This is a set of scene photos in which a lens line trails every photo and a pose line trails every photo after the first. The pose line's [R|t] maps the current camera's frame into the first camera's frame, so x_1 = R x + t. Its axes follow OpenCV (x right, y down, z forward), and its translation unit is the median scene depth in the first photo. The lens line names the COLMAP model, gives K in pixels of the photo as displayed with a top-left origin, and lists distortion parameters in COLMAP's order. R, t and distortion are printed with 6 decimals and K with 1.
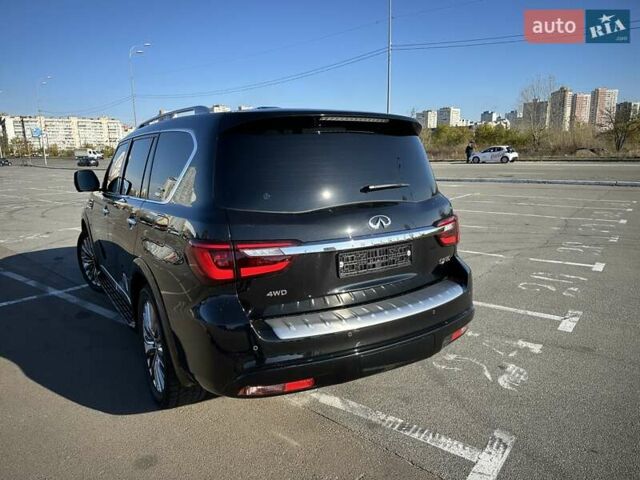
lens RADIAL K [[486.9, 0, 320.0], [0, 486.9, 240.0], [0, 0, 1]] dist [0.019685, -0.001147]
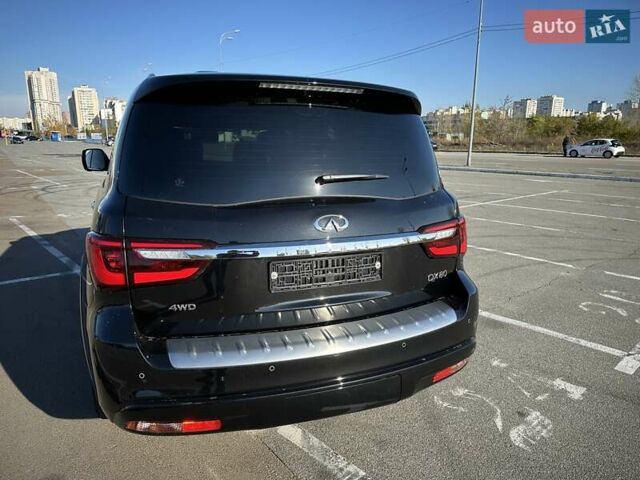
lens RADIAL K [[481.2, 0, 320.0], [0, 481.2, 240.0], [0, 0, 1]] dist [0.001027, 0.001523]
pose [[0.981096, 0.063854, -0.182685, 0.184147], [-0.059072, 0.997756, 0.031506, -0.025354], [0.184287, -0.020119, 0.982667, 0.191643]]
